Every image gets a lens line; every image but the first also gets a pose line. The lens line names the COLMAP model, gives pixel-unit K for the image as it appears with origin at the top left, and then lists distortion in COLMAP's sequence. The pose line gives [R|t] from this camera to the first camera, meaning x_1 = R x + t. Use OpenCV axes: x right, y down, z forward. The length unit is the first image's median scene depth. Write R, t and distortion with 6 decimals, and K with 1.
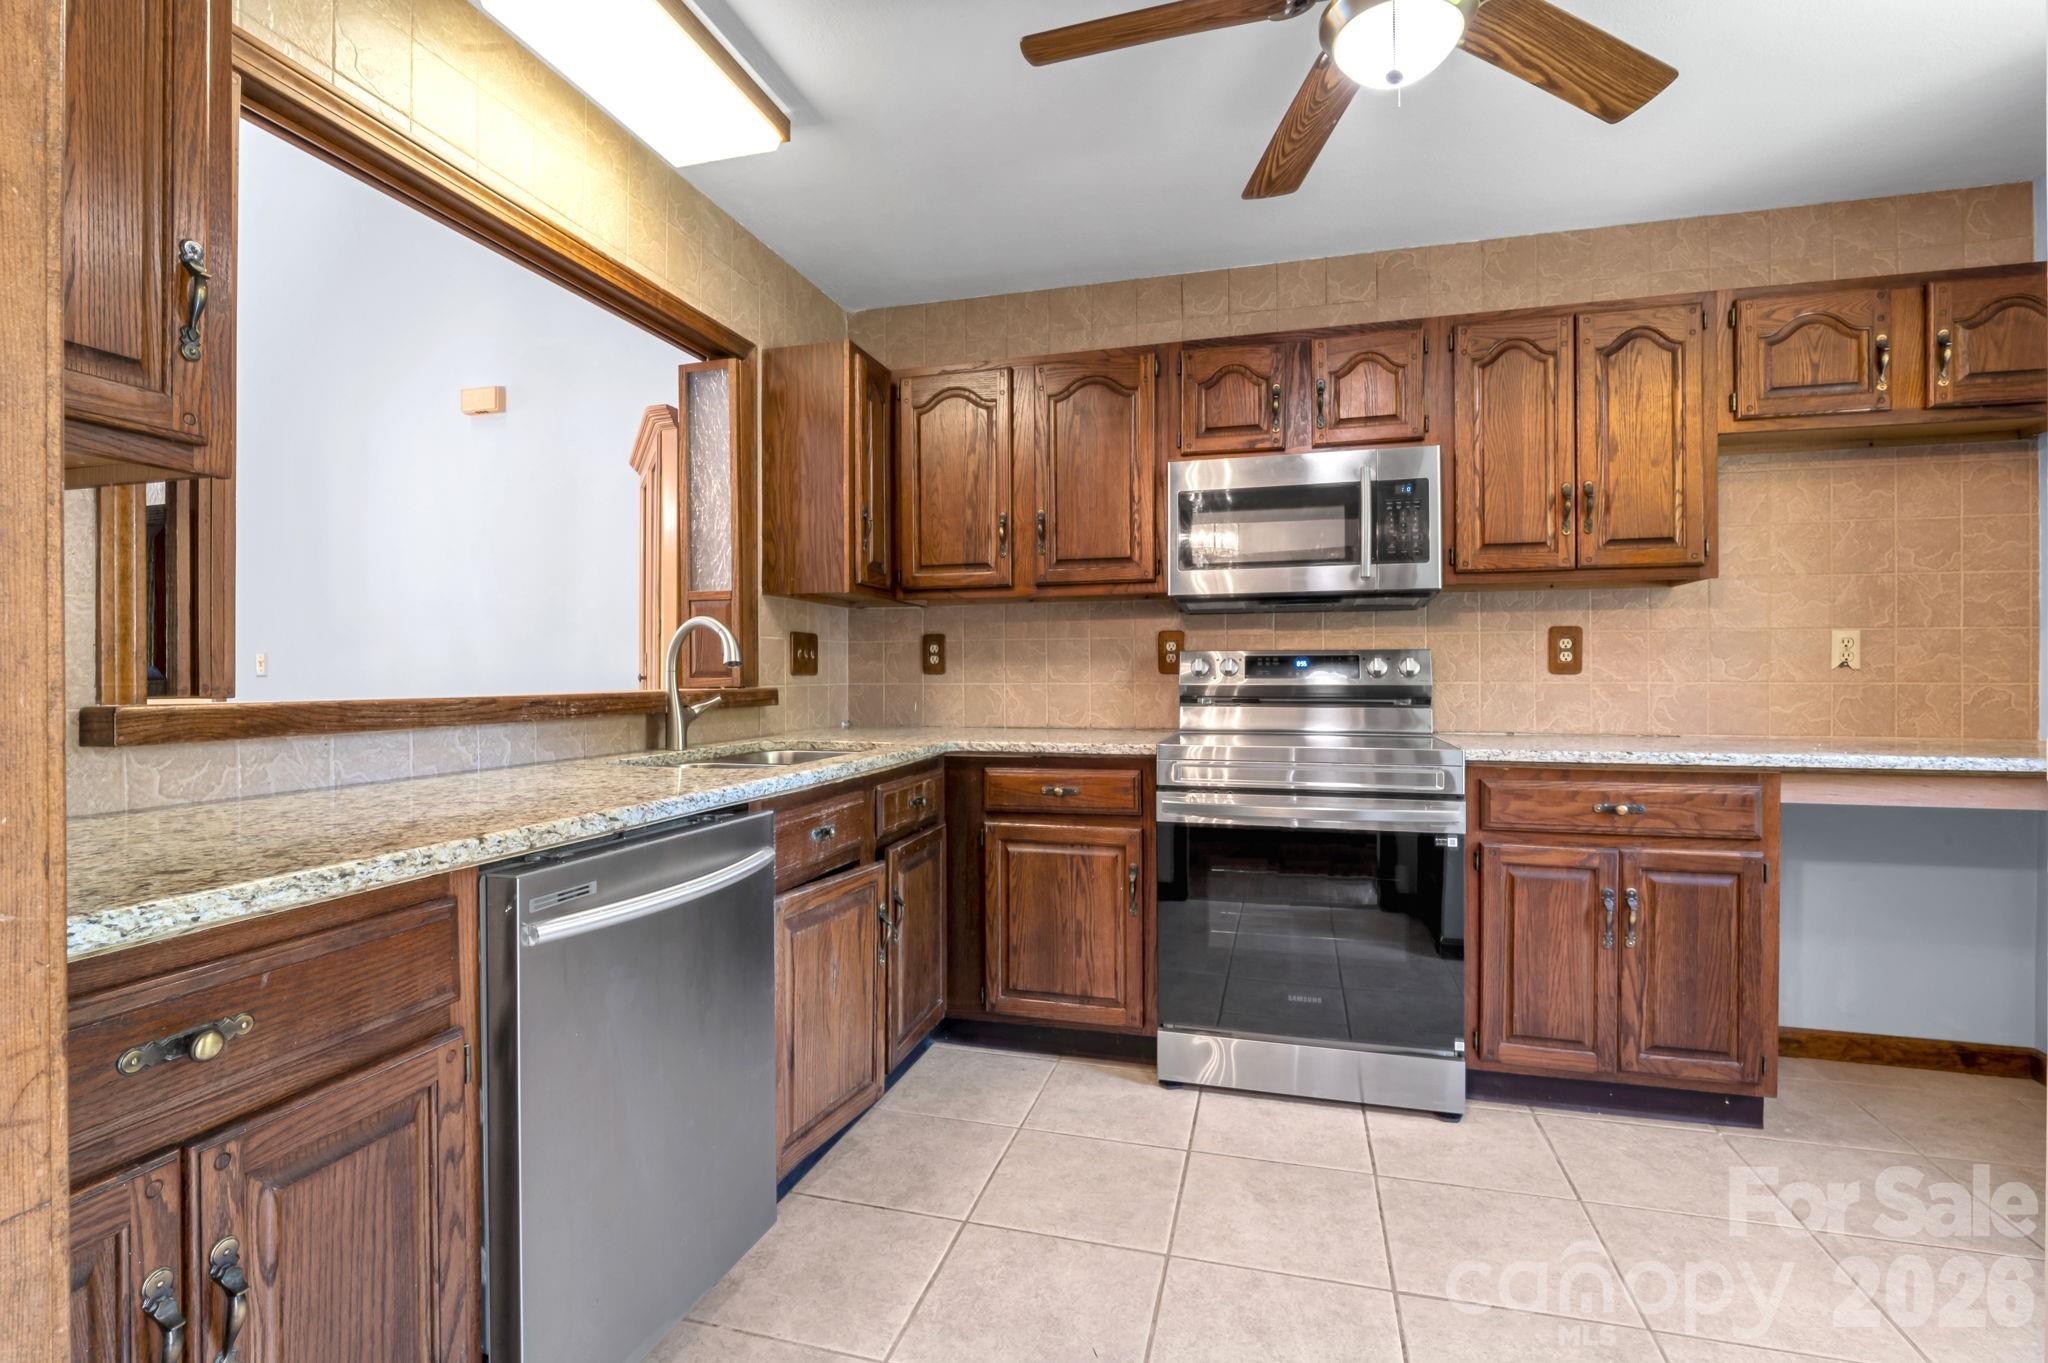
lens RADIAL K [[982.4, 0, 1040.3], [0, 982.4, 676.4], [0, 0, 1]] dist [-0.004479, -0.001590]
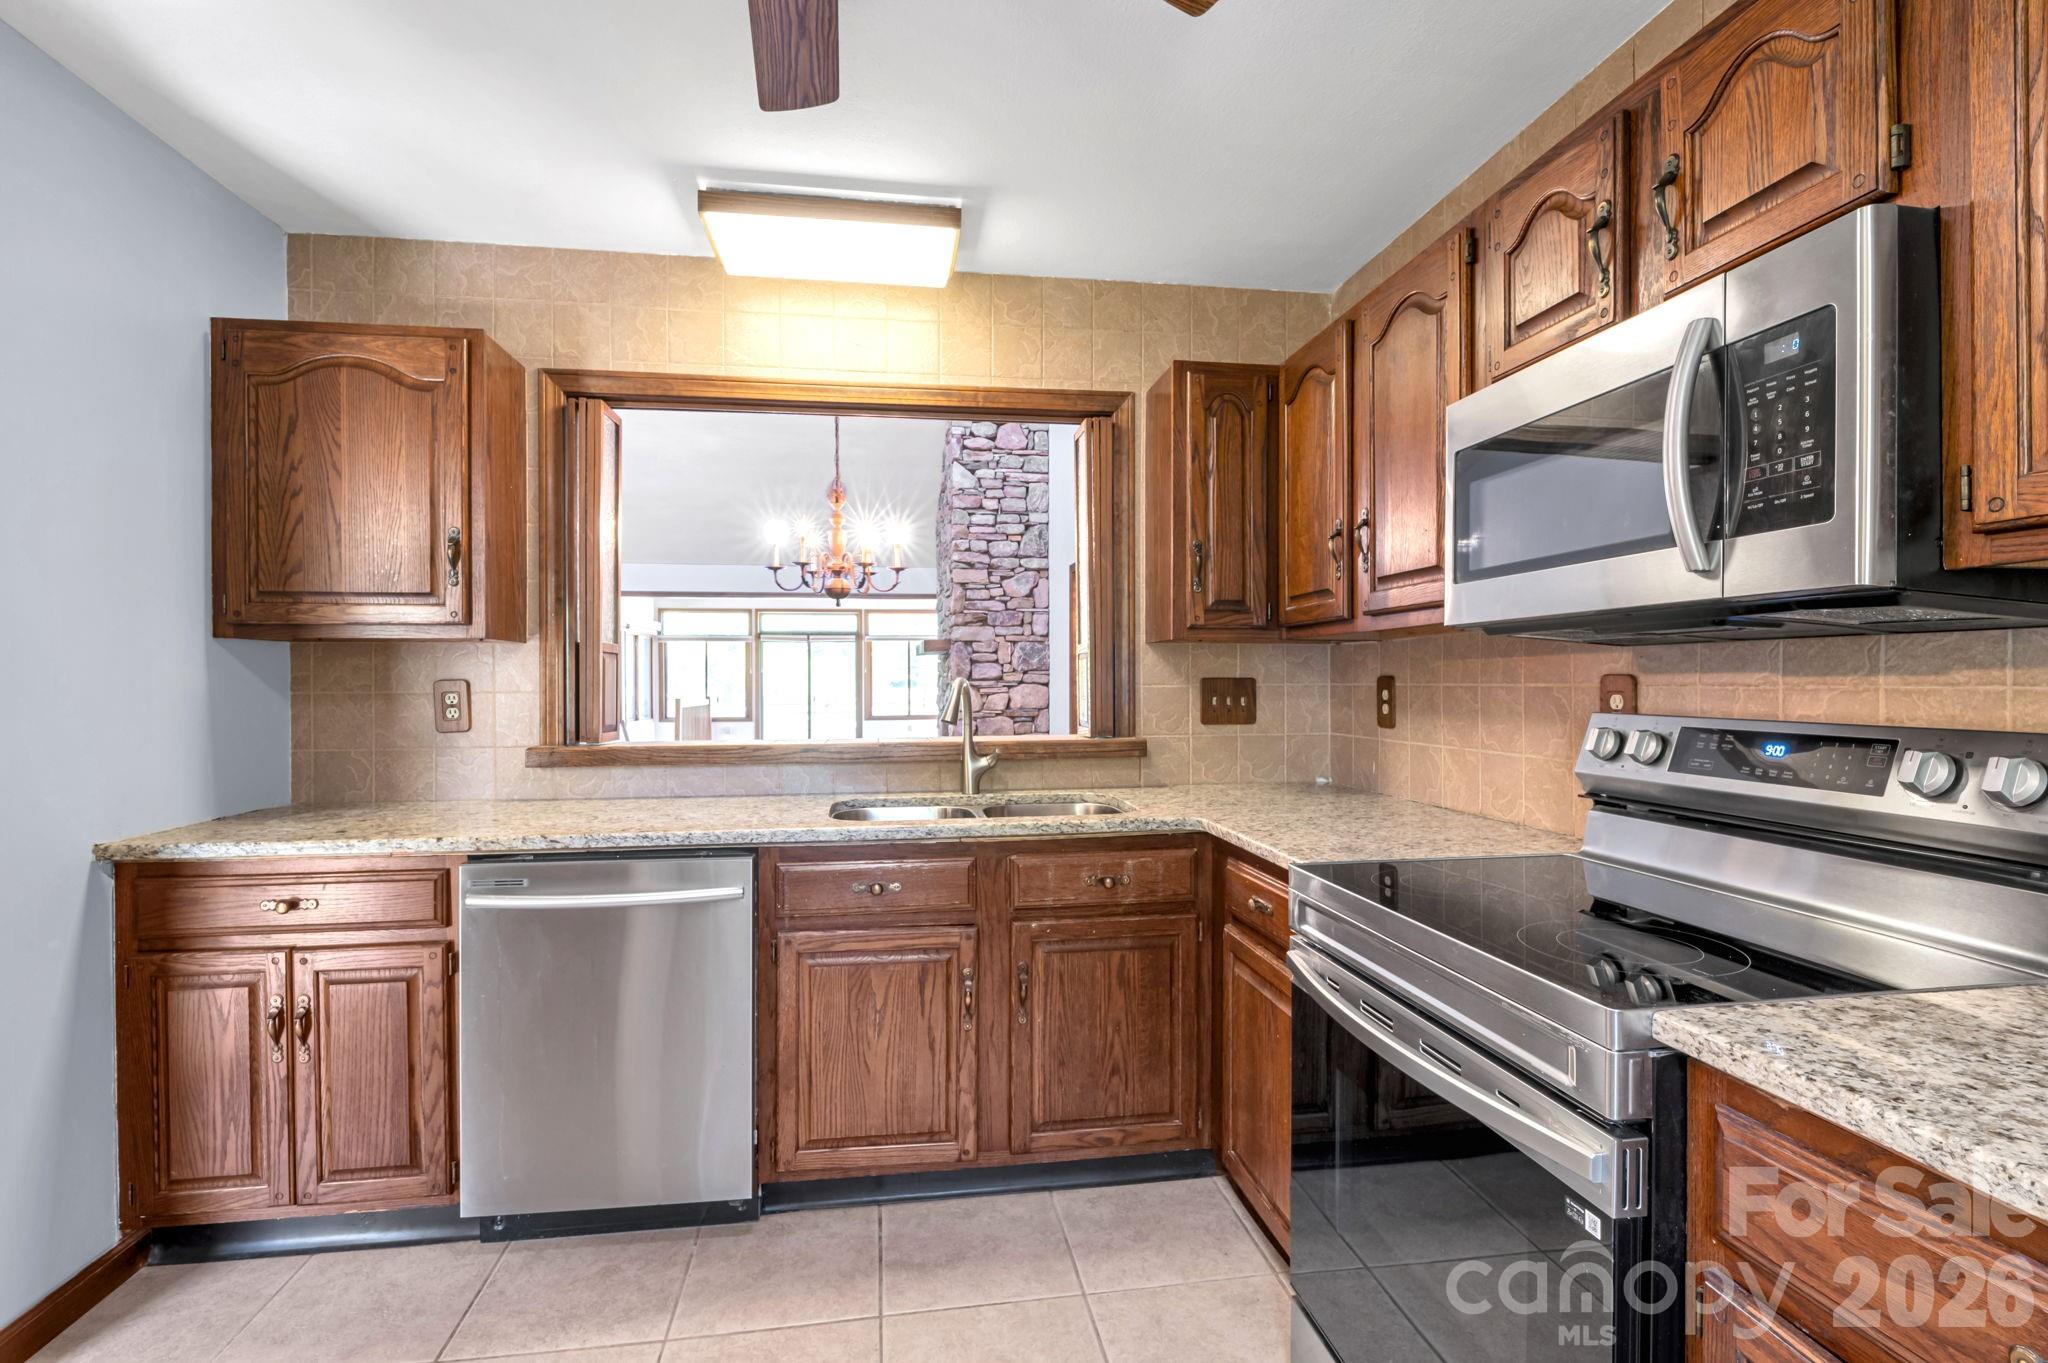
lens RADIAL K [[982.4, 0, 1024.5], [0, 982.4, 685.4], [0, 0, 1]] dist [-0.004479, -0.001590]
pose [[0.378715, 0.008570, -0.925474, 0.633323], [0.002078, 0.999947, 0.010110, -0.055844], [0.925511, -0.005751, 0.378677, 0.559712]]
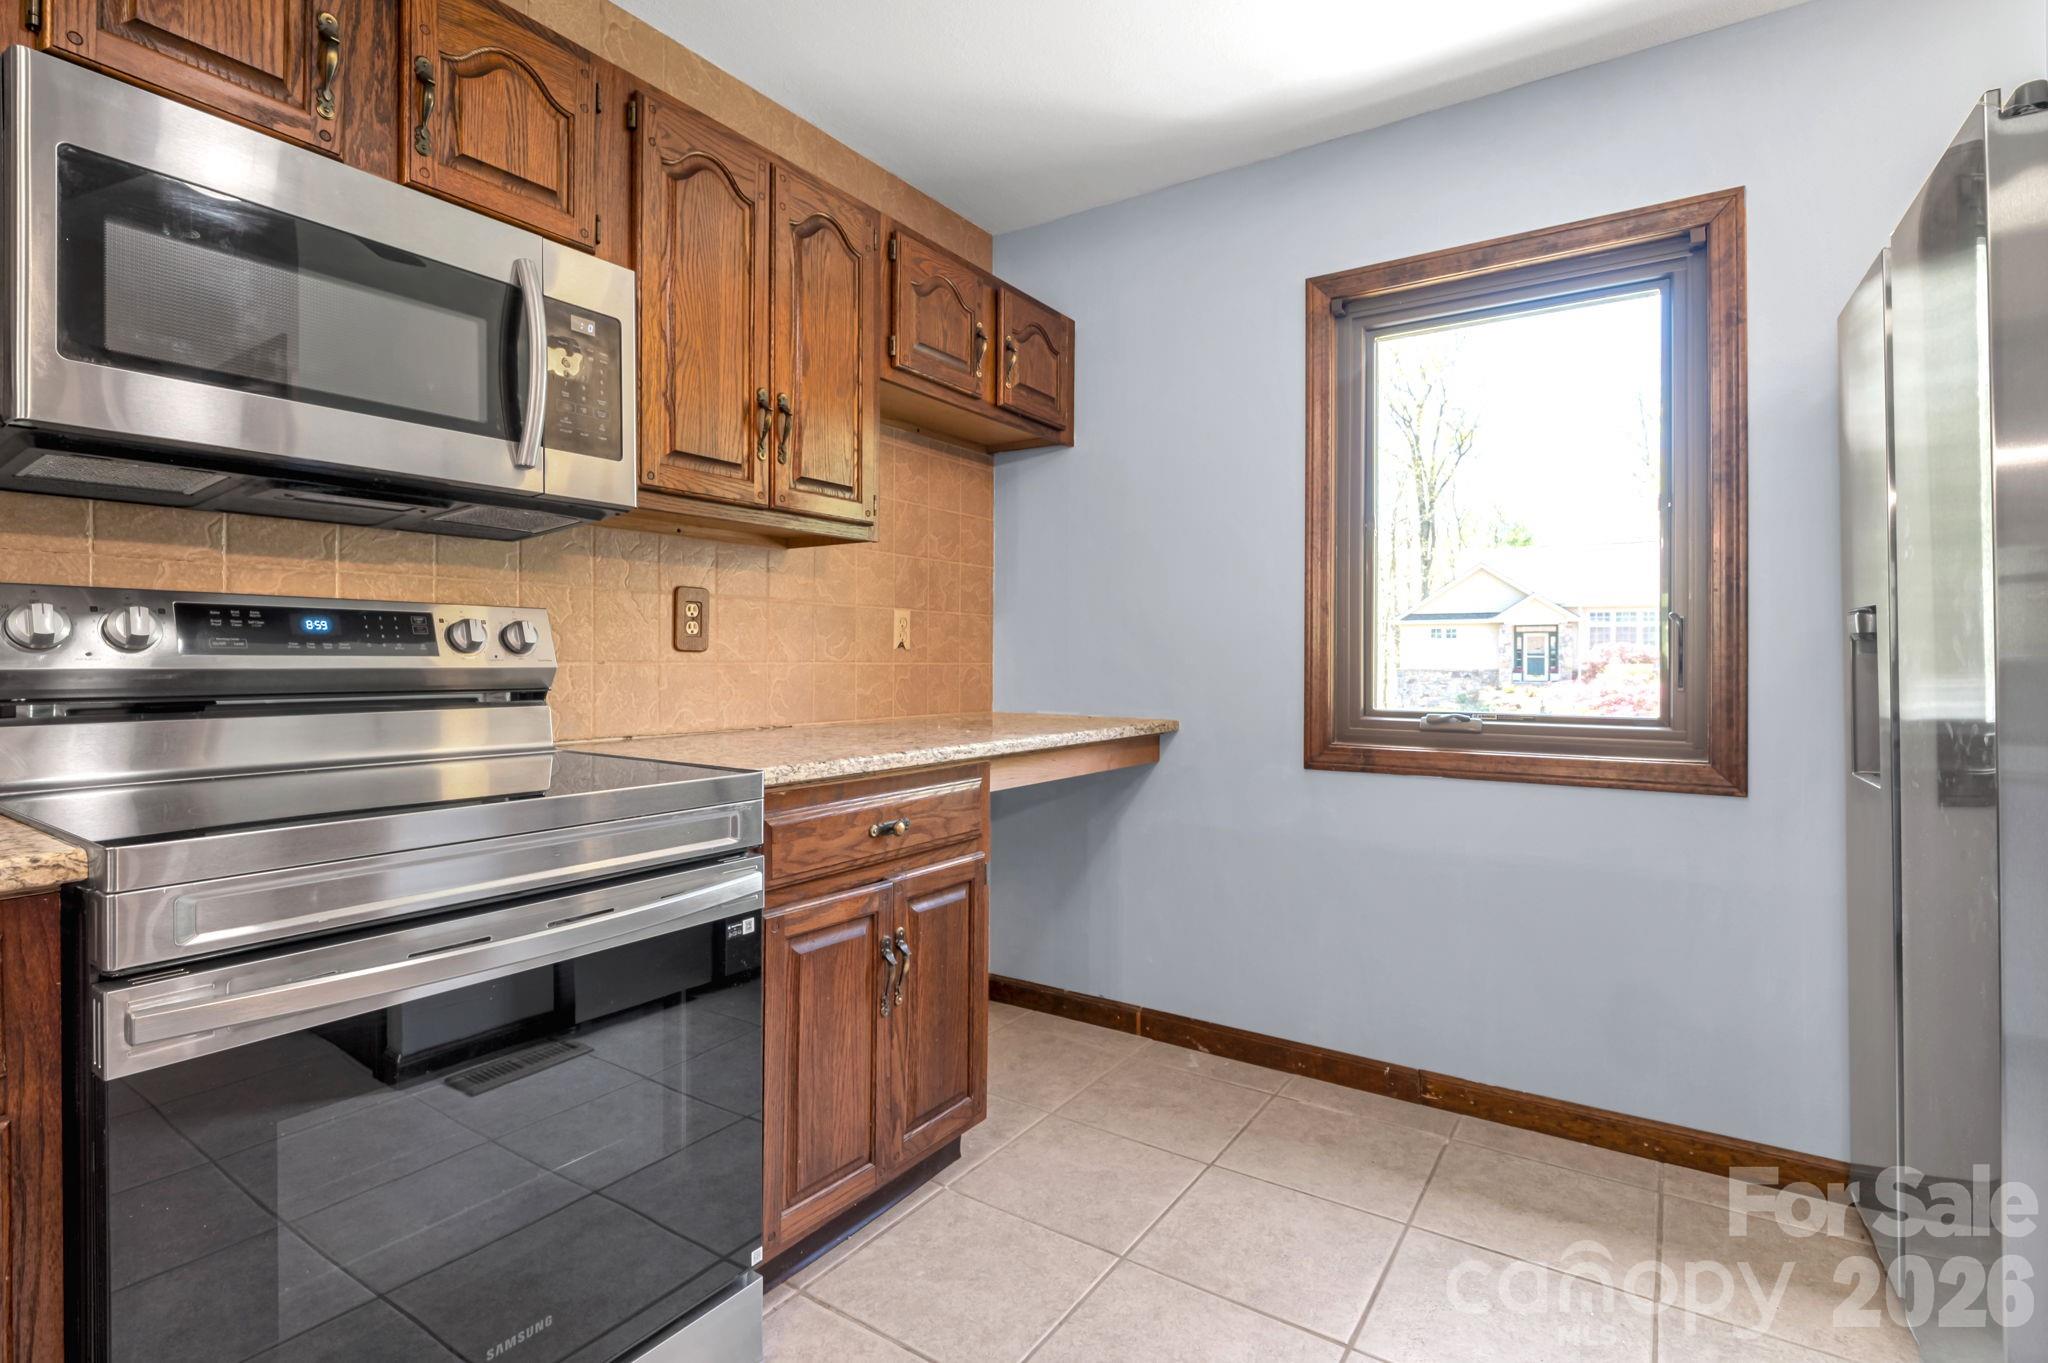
lens RADIAL K [[982.4, 0, 1023.3], [0, 982.4, 657.4], [0, 0, 1]] dist [-0.004479, -0.001590]
pose [[0.331781, 0.004503, 0.943346, -0.086078], [-0.001781, 0.999990, -0.004147, 0.004915], [-0.943355, -0.000304, 0.331786, 0.573325]]
